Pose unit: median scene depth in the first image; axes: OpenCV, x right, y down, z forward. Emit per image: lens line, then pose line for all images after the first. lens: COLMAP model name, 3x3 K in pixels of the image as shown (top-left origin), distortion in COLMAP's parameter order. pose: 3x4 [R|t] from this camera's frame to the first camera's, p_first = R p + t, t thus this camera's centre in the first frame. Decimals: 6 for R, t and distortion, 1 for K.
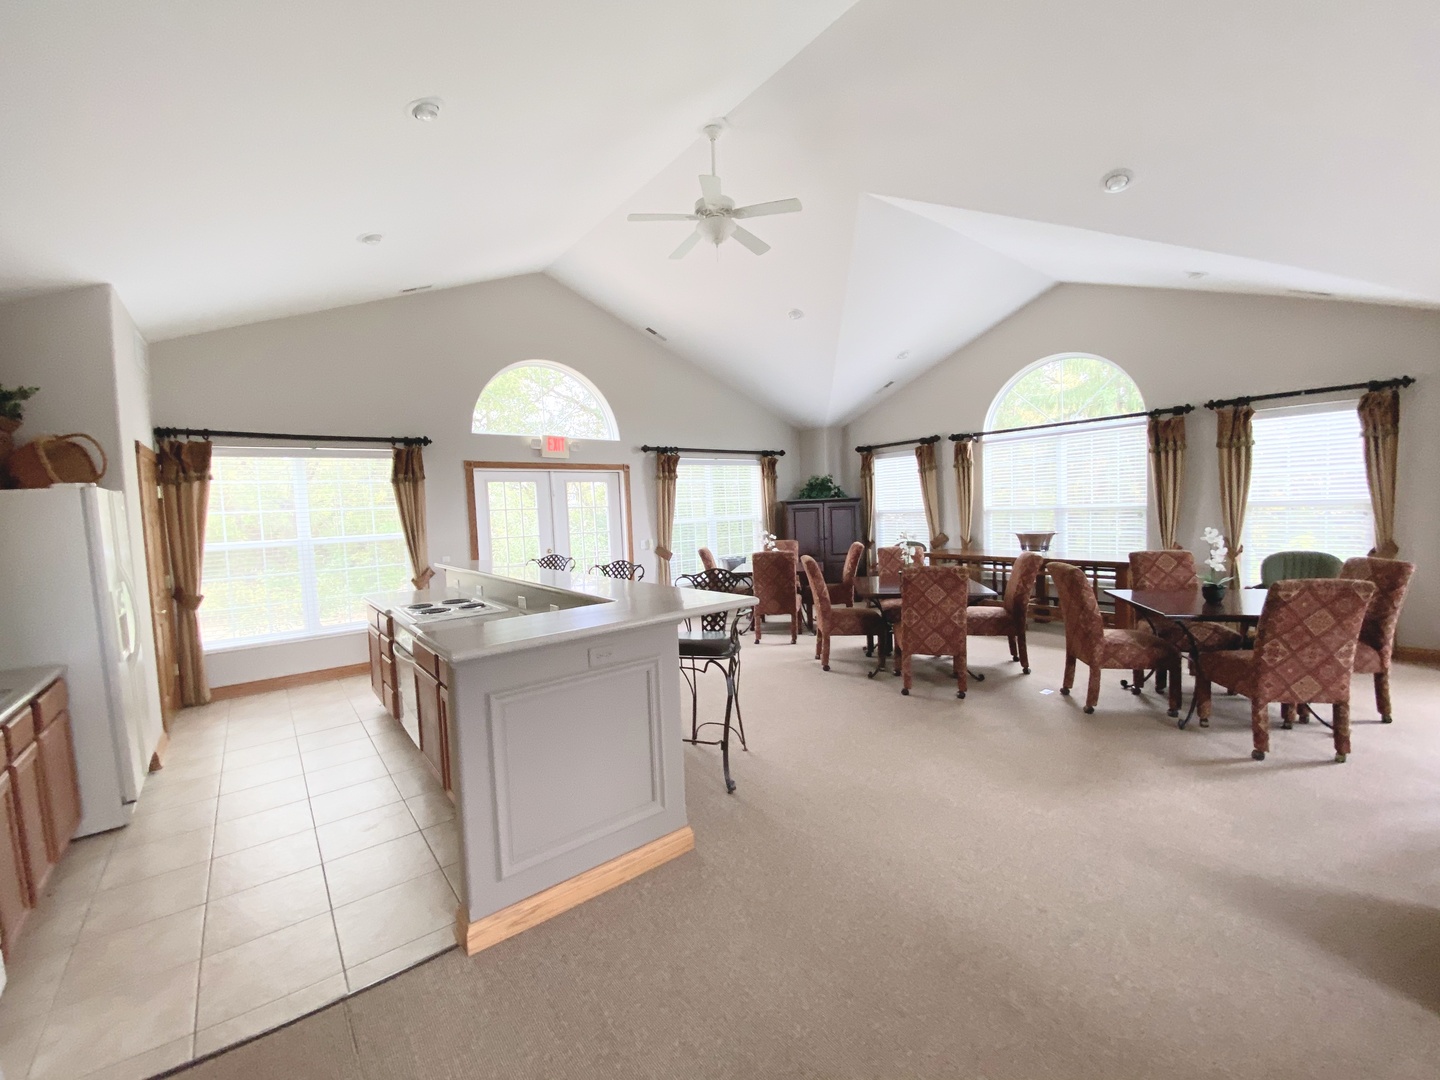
lens RADIAL K [[573.2, 0, 719.4], [0, 573.2, 545.0], [0, 0, 1]] dist [-0.017416, -0.000510]
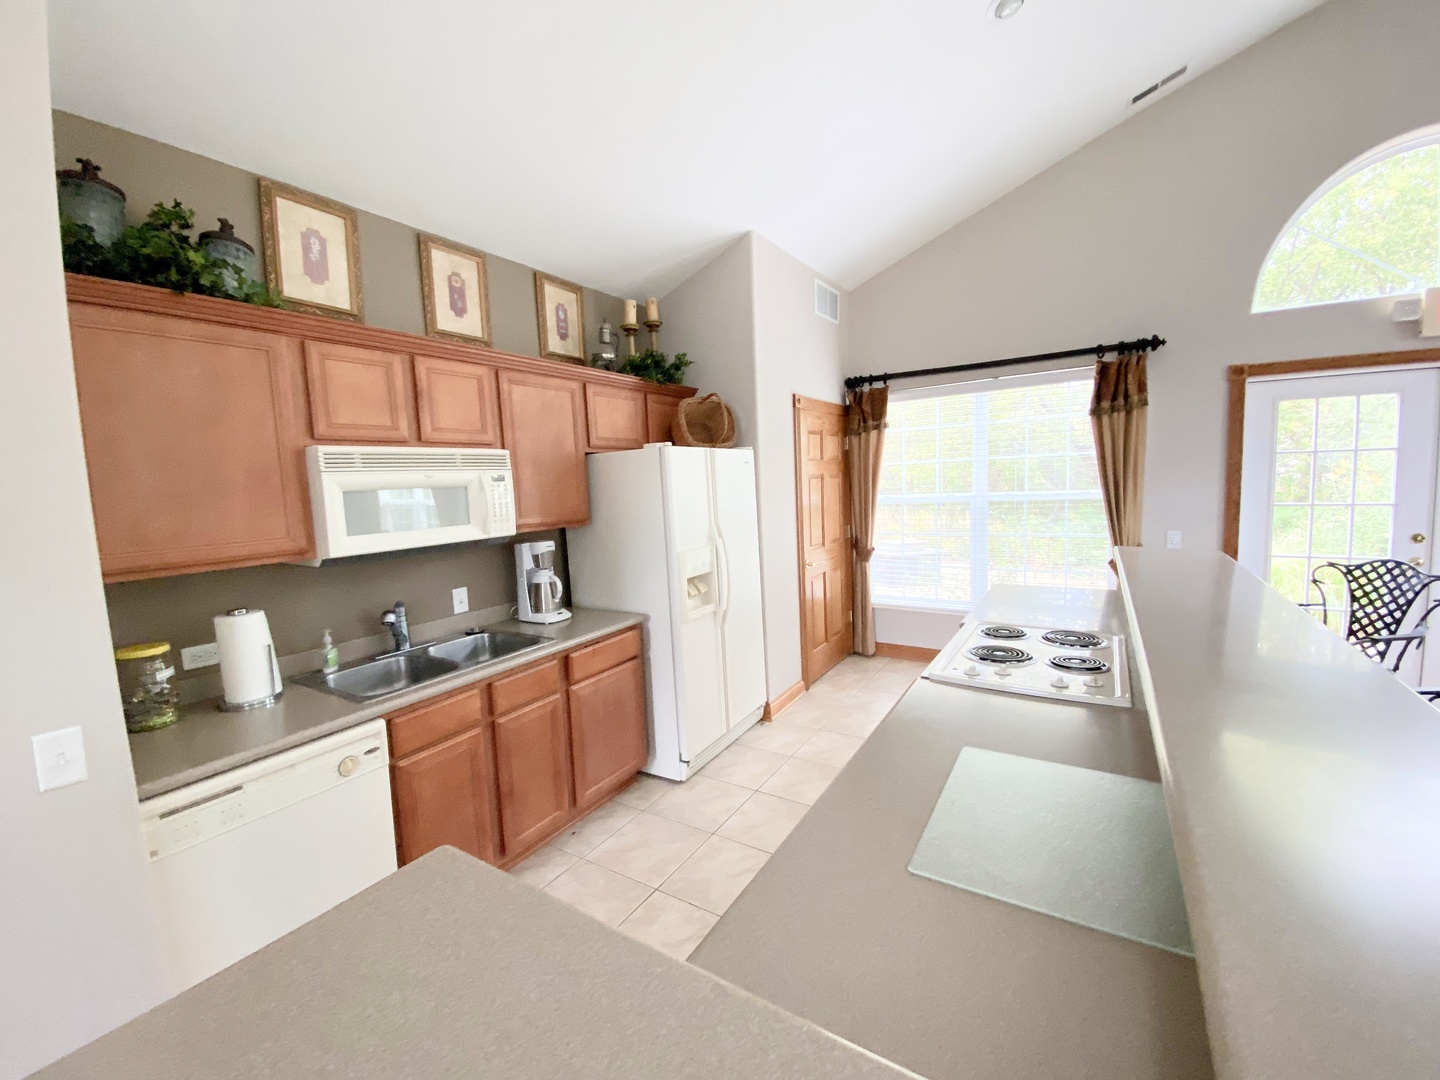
lens RADIAL K [[573.2, 0, 714.3], [0, 573.2, 535.0], [0, 0, 1]] dist [-0.017416, -0.000510]
pose [[0.301553, 0.116494, -0.946306, -0.060857], [-0.030288, 0.993177, 0.112613, -0.033933], [0.952968, -0.005297, 0.303024, 0.405178]]
